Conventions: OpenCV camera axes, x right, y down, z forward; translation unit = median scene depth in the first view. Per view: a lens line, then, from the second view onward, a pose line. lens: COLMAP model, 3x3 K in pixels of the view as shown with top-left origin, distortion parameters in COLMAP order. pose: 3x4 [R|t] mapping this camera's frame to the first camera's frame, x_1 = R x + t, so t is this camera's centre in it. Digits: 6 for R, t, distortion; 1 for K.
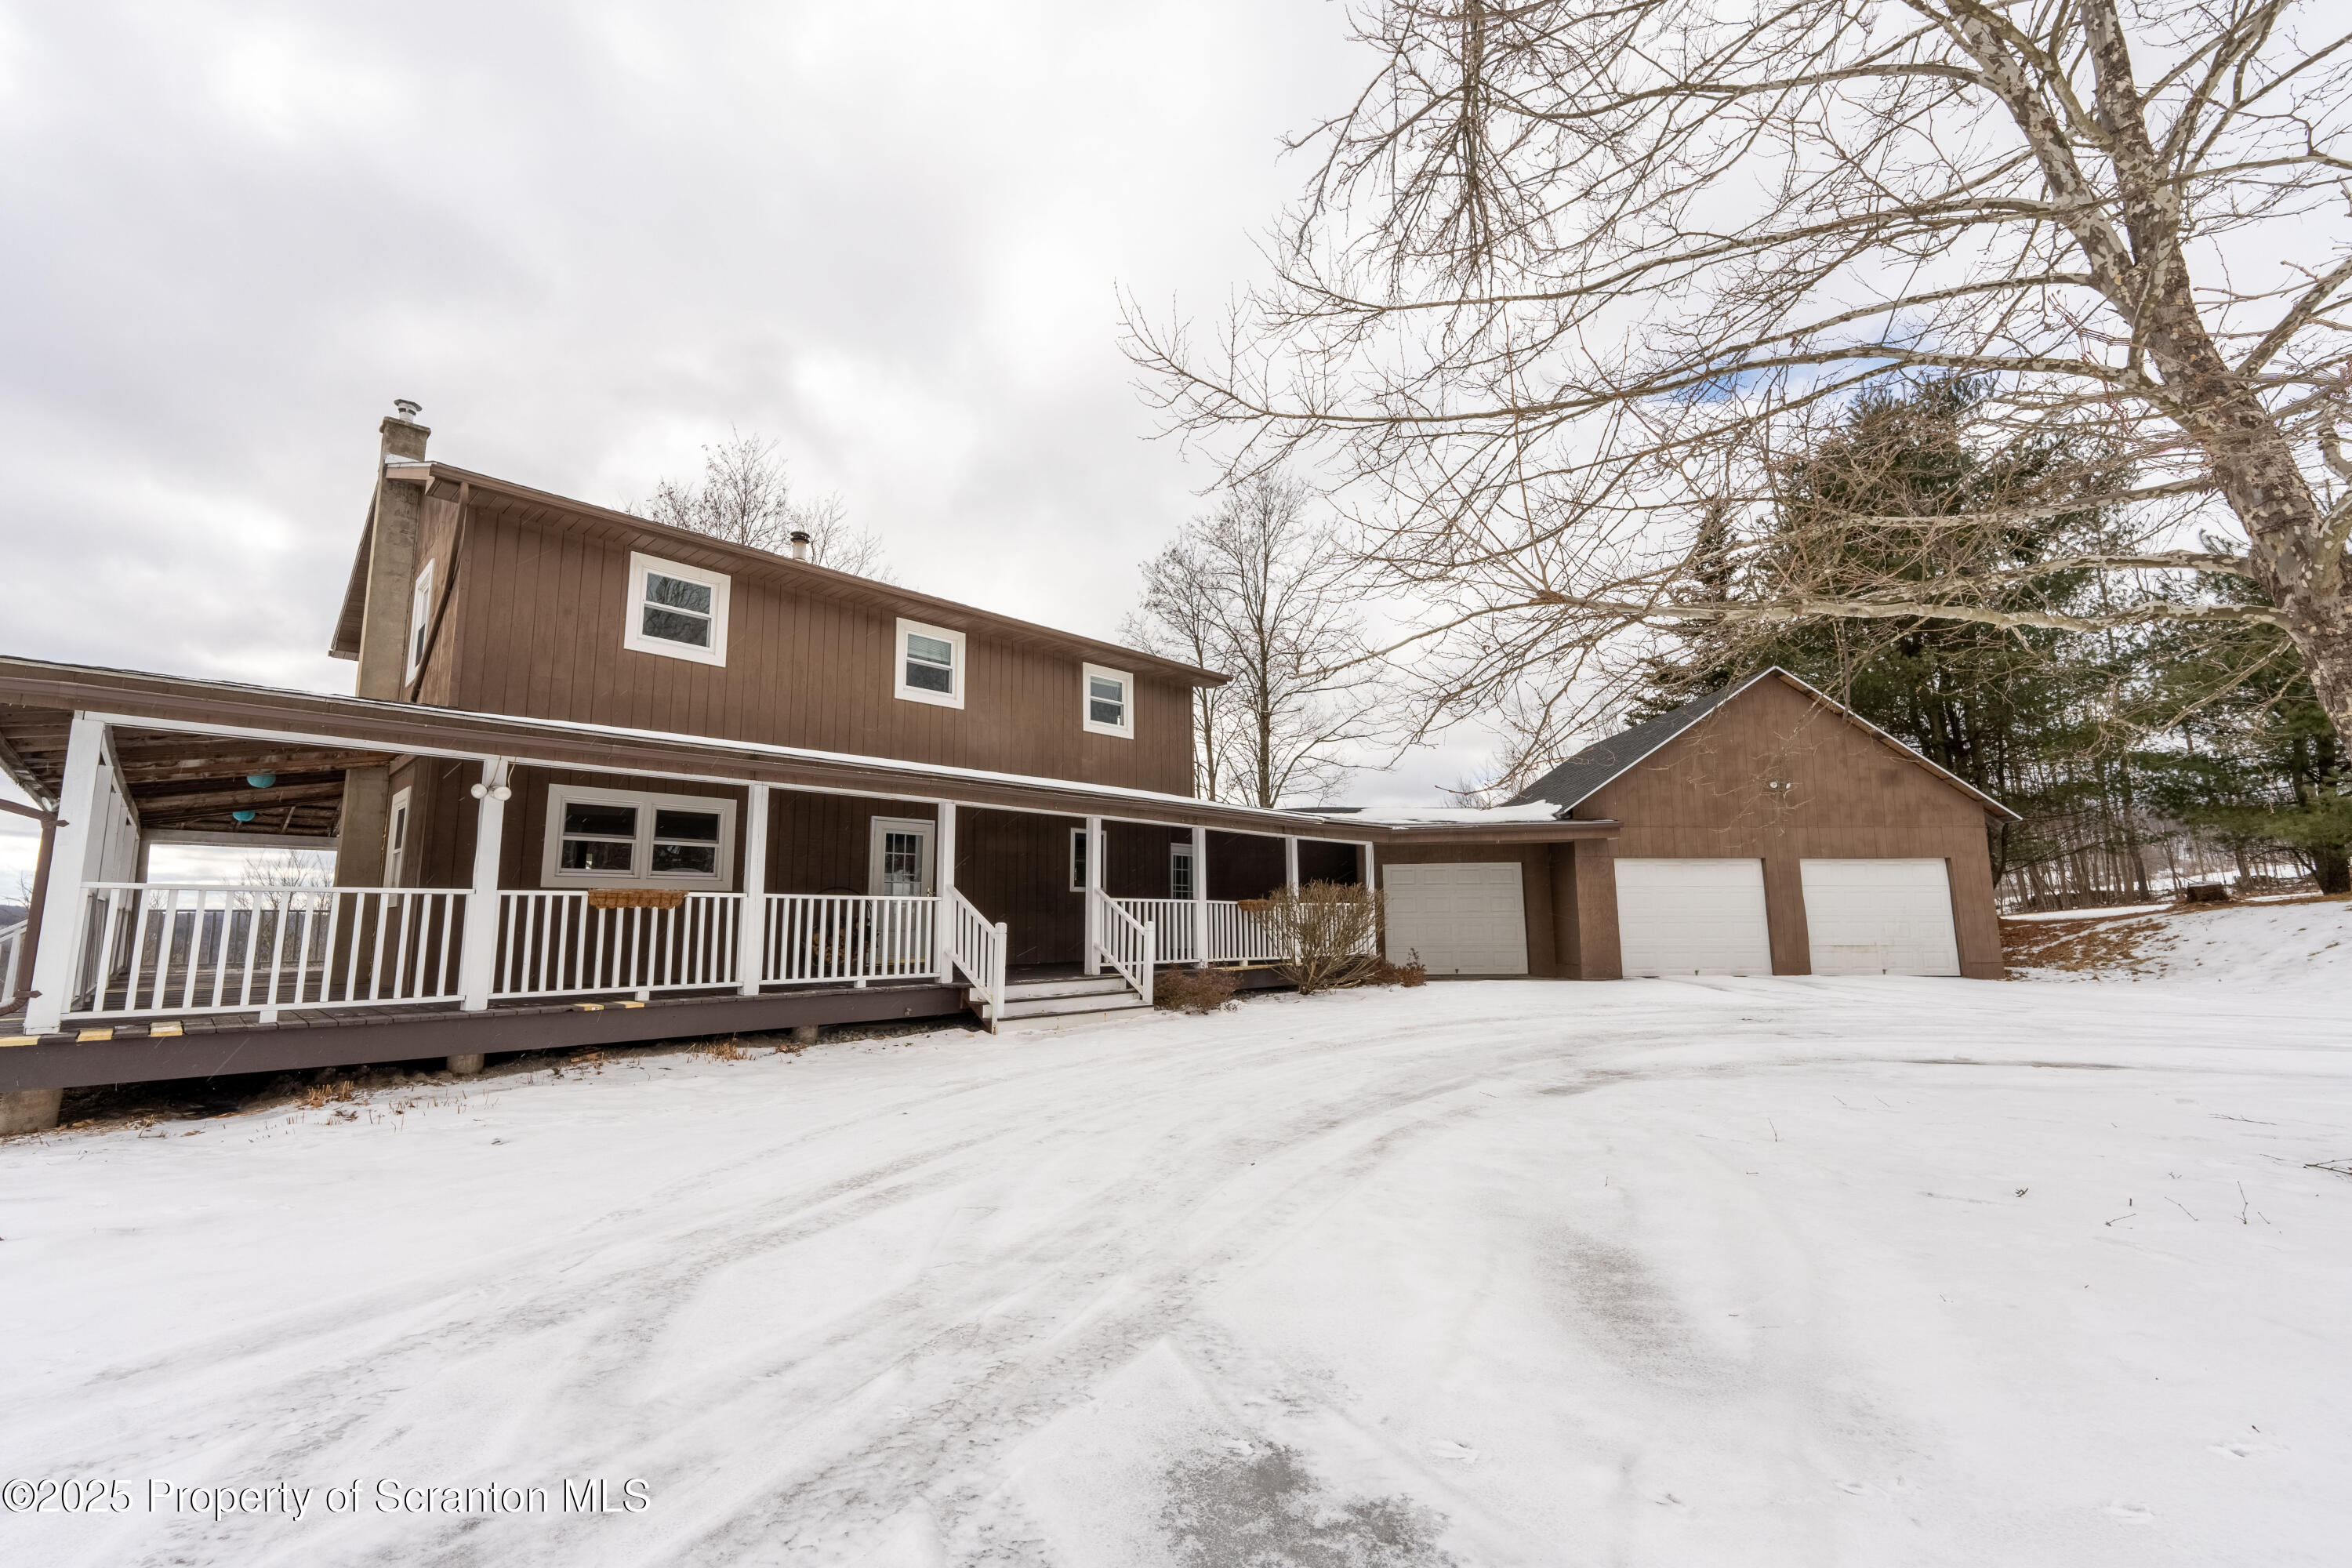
lens RADIAL K [[941.2, 0, 1166.7], [0, 941.2, 777.9], [0, 0, 1]] dist [-0.004403, -0.000321]
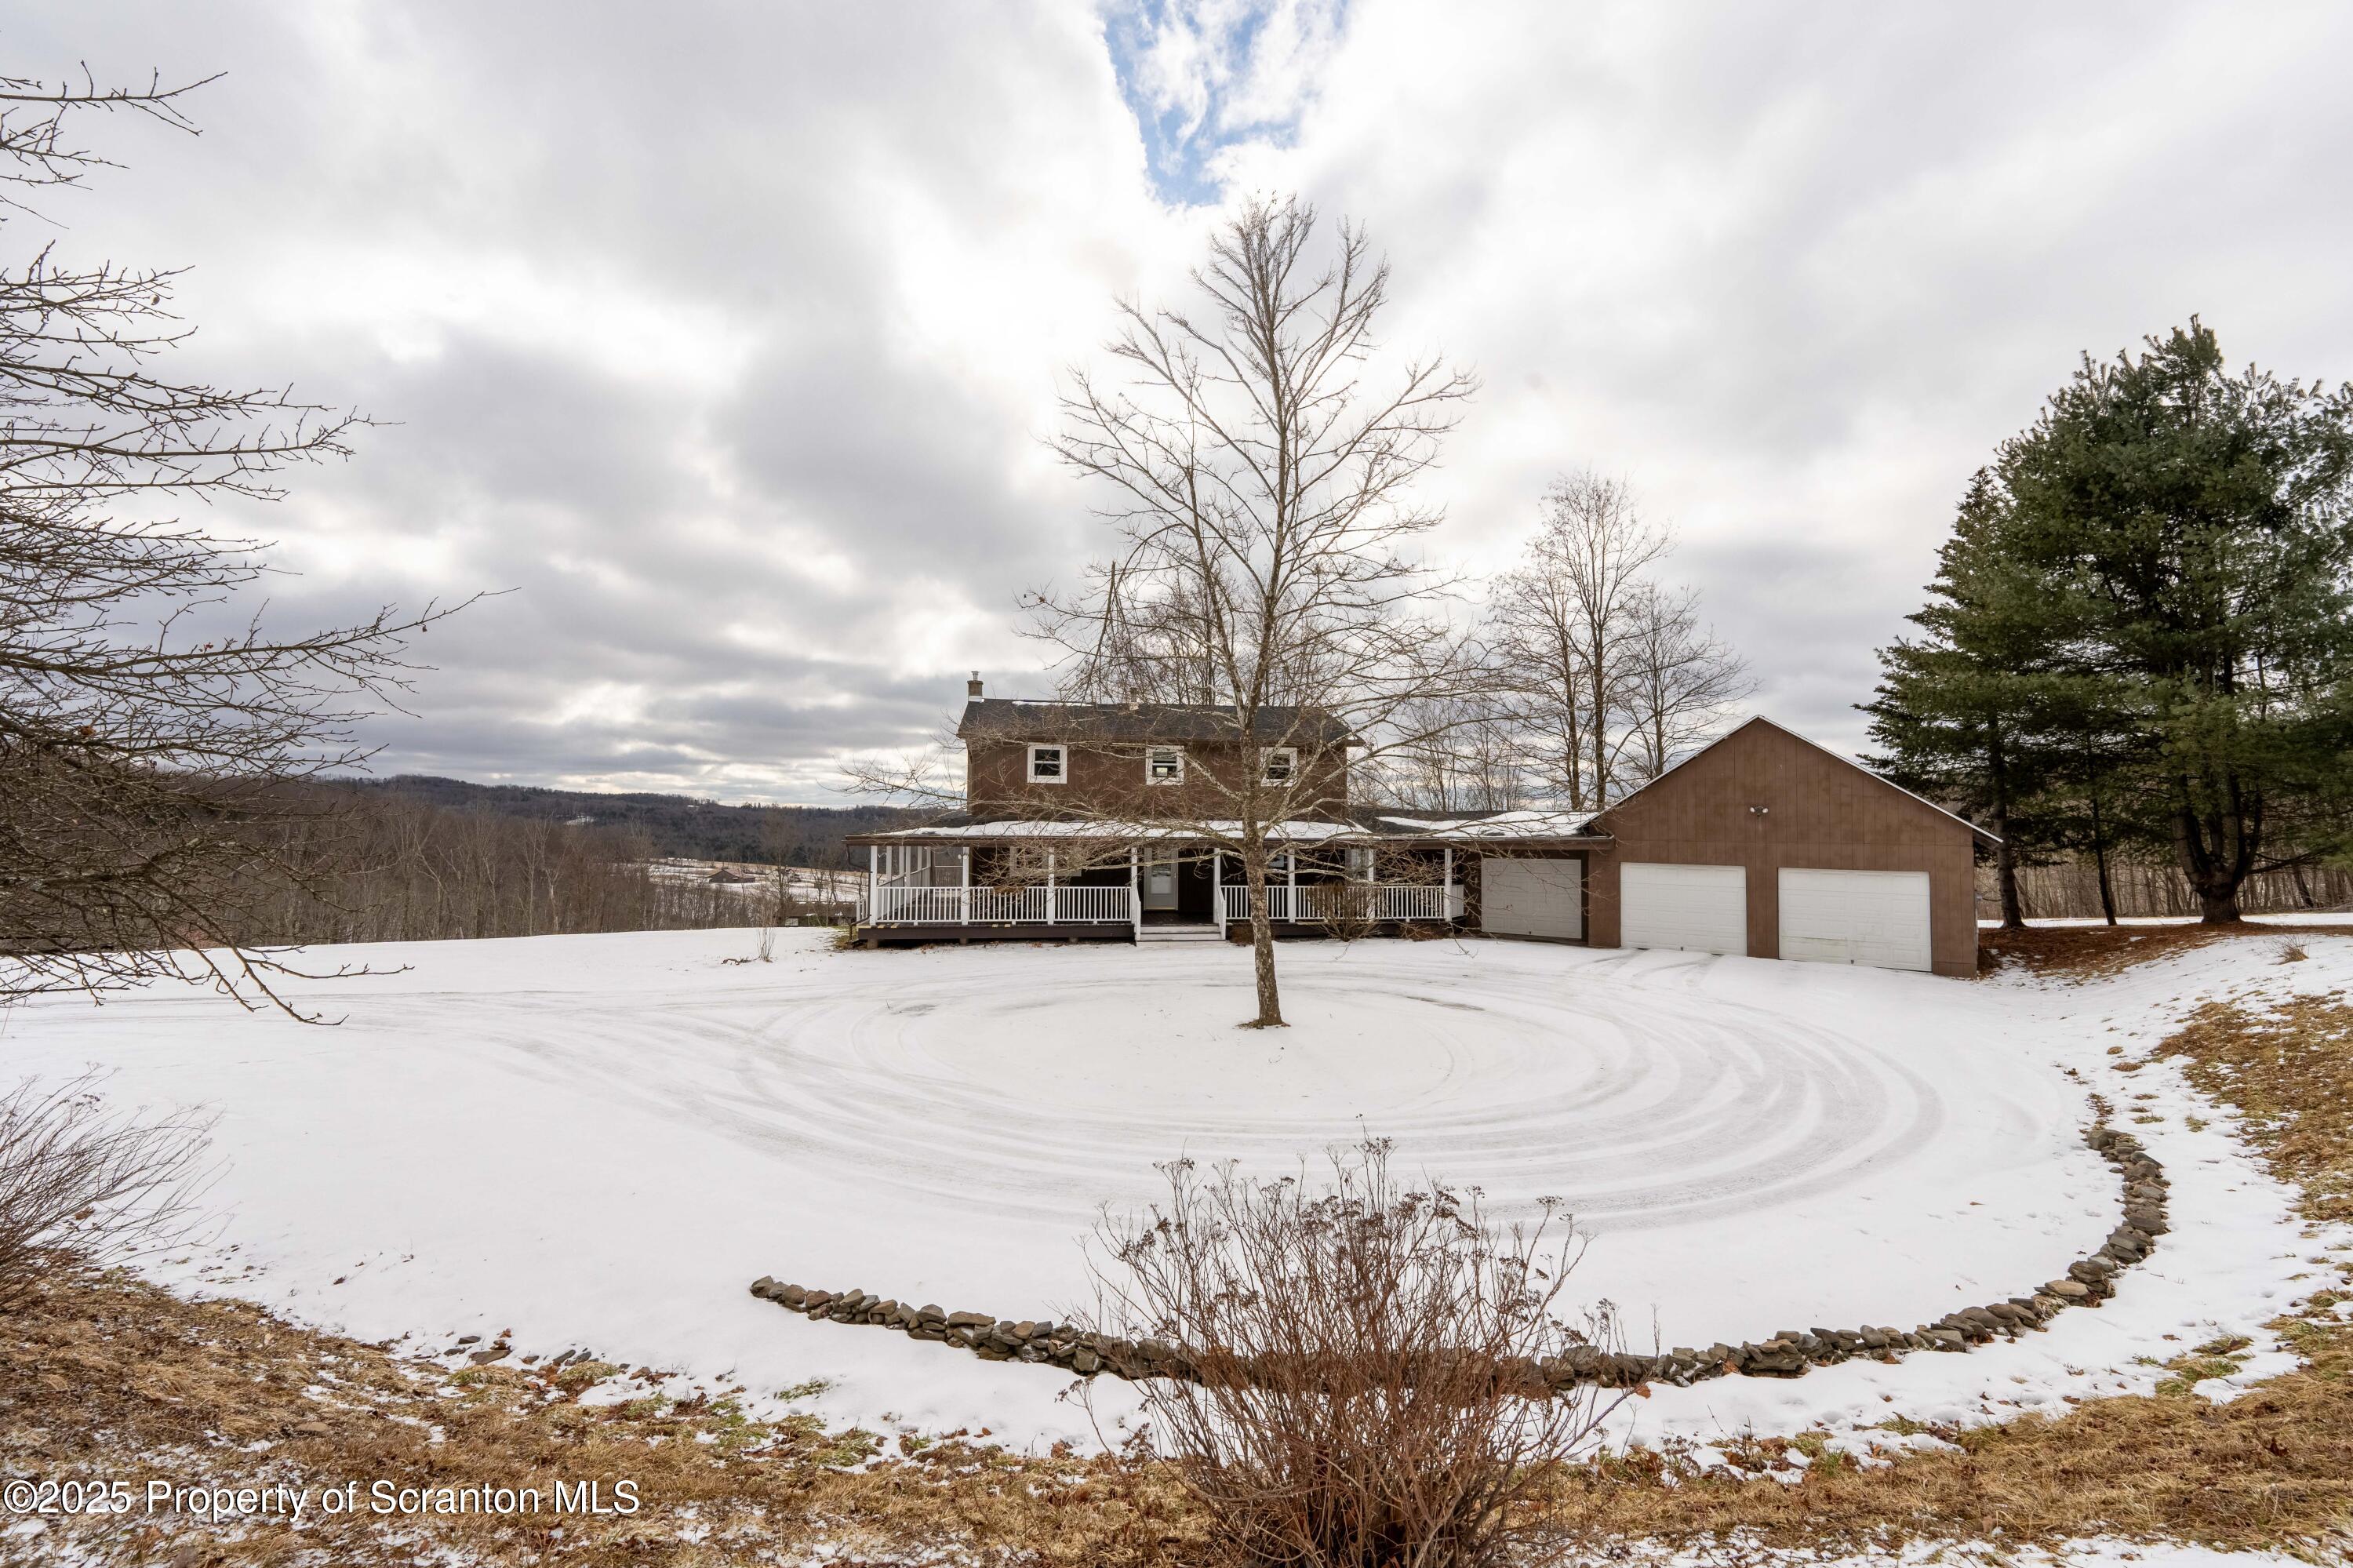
lens RADIAL K [[905.3, 0, 1209.4], [0, 905.3, 791.9], [0, 0, 1]] dist [-0.000091, -0.000108]
pose [[0.808688, -0.012227, -0.588110, 0.772755], [0.075107, 0.993747, 0.082617, -0.173436], [0.583423, -0.110982, 0.804550, -0.414376]]
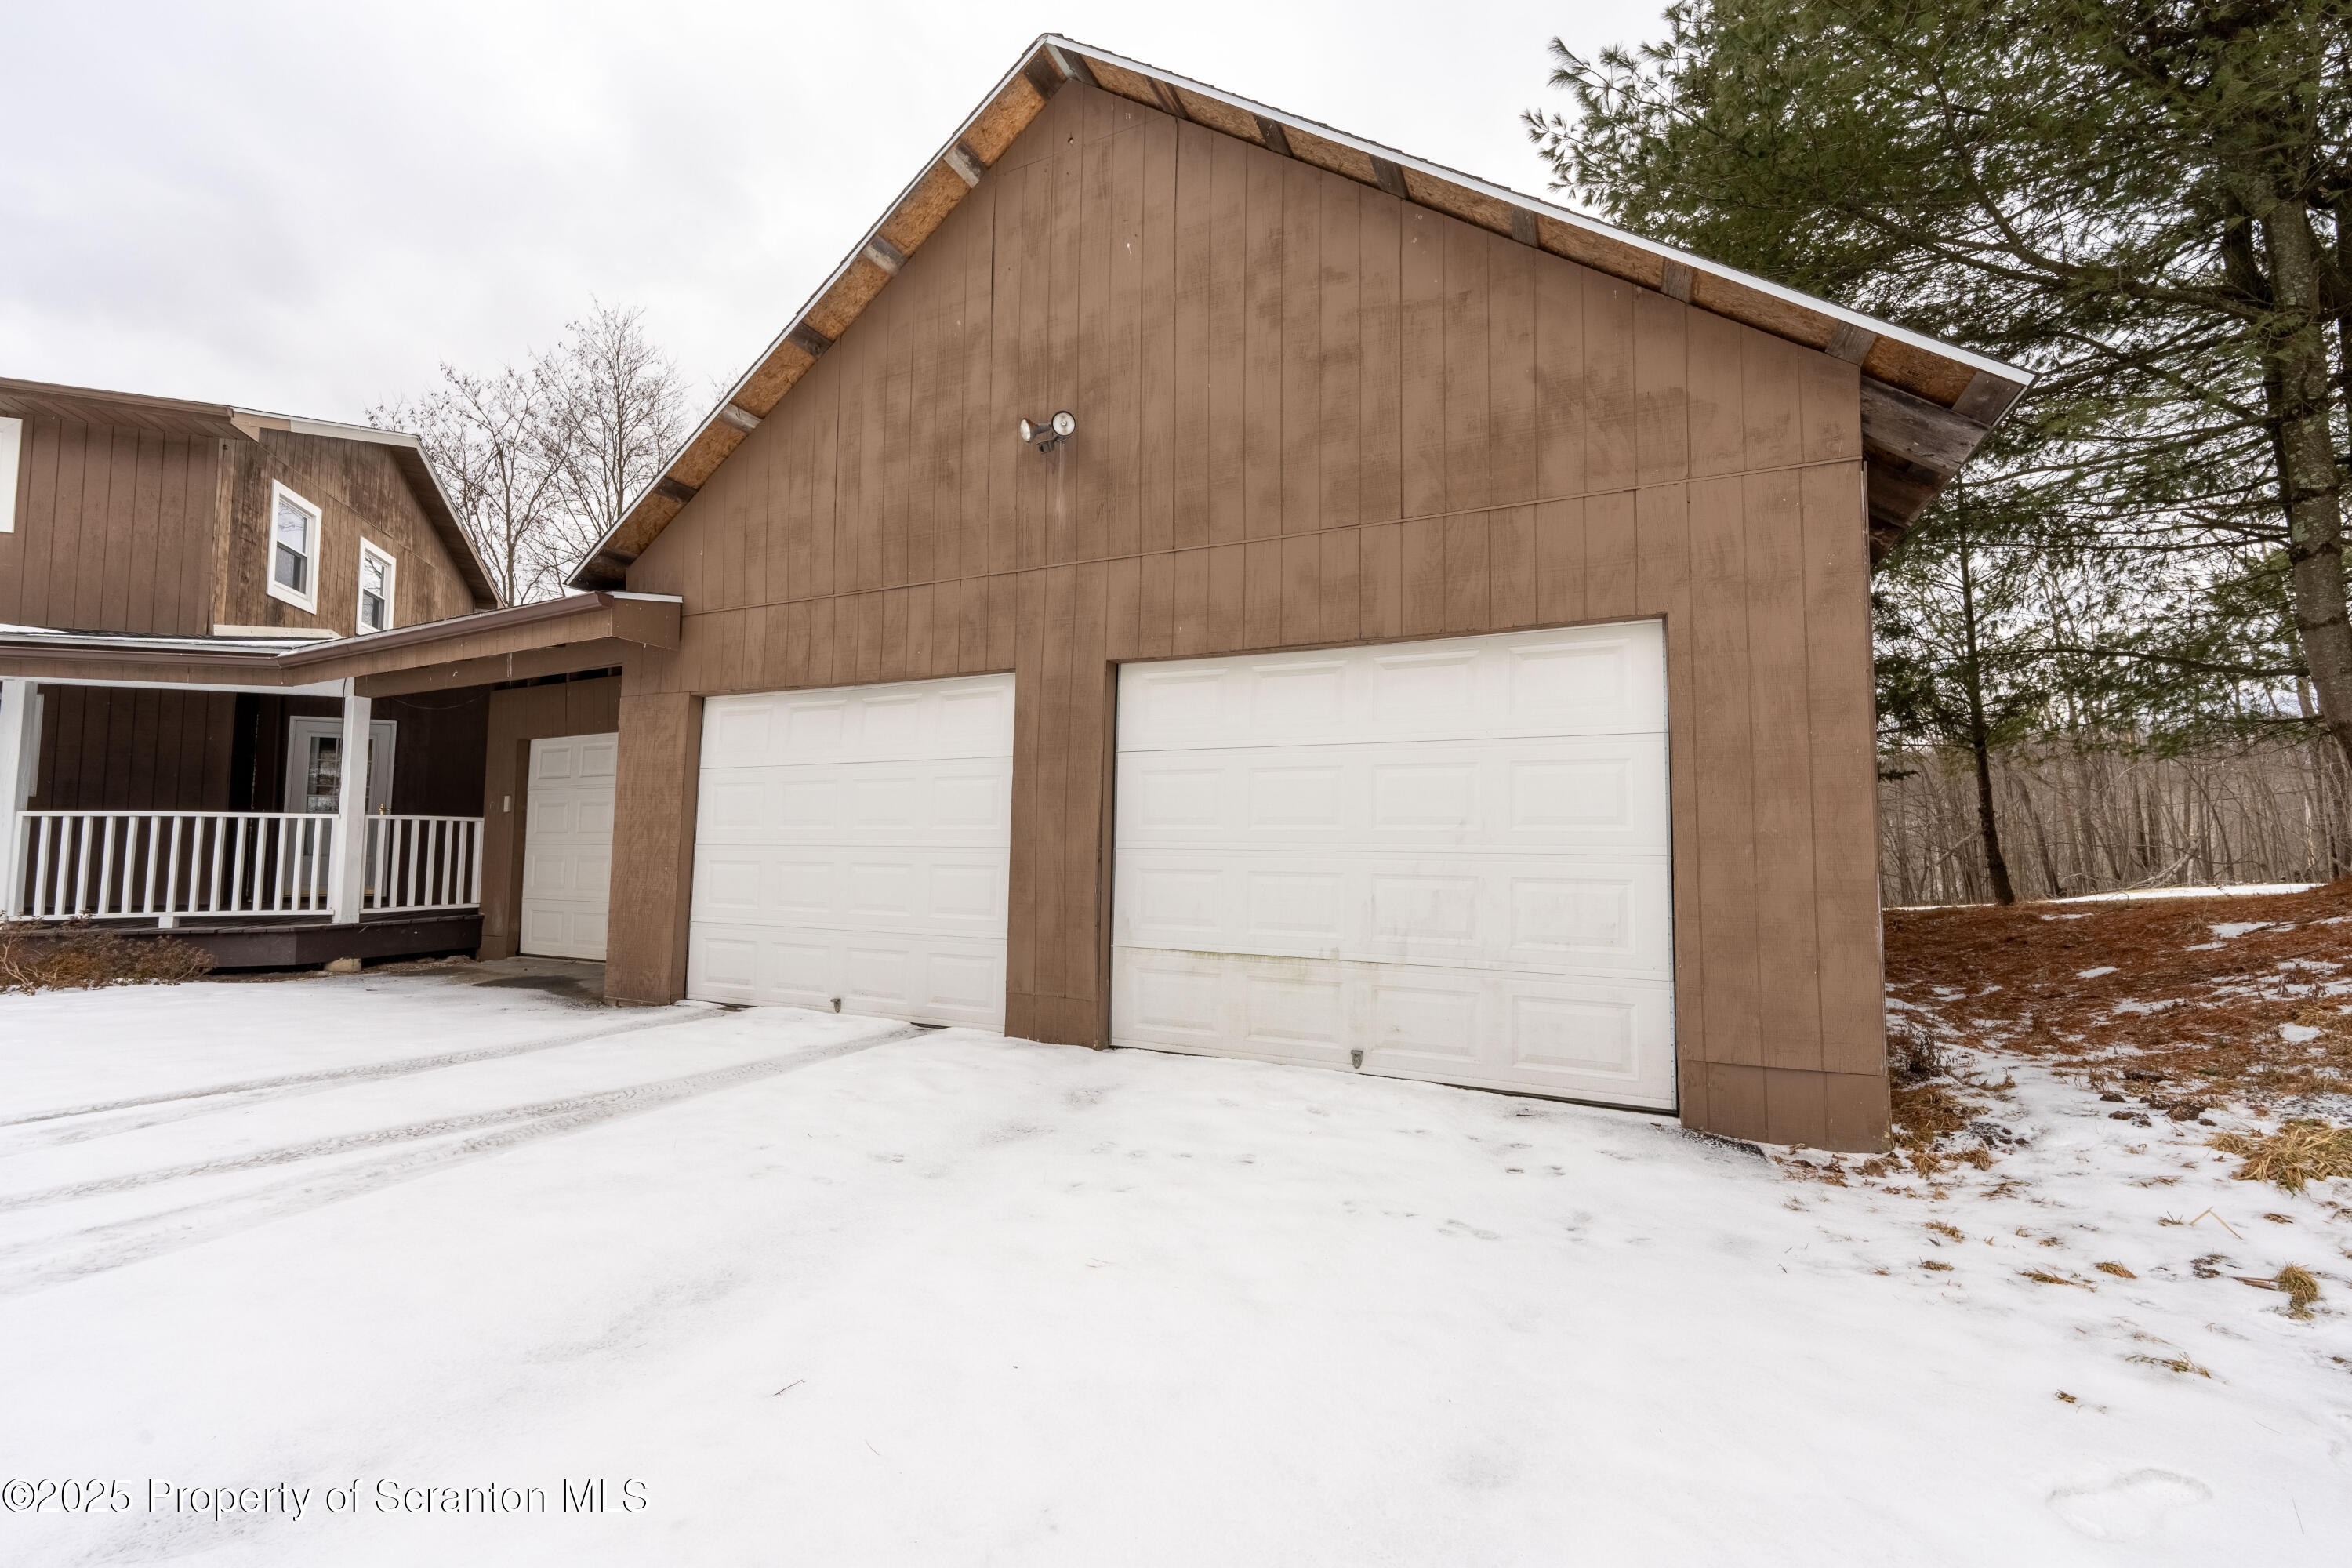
lens RADIAL K [[904.8, 0, 1208.9], [0, 904.8, 791.9], [0, 0, 1]] dist [-0.000091, -0.000108]
pose [[0.916767, -0.014448, -0.399161, 0.818637], [0.046527, 0.996405, 0.070797, 0.108131], [0.396703, -0.083476, 0.914144, 0.740979]]
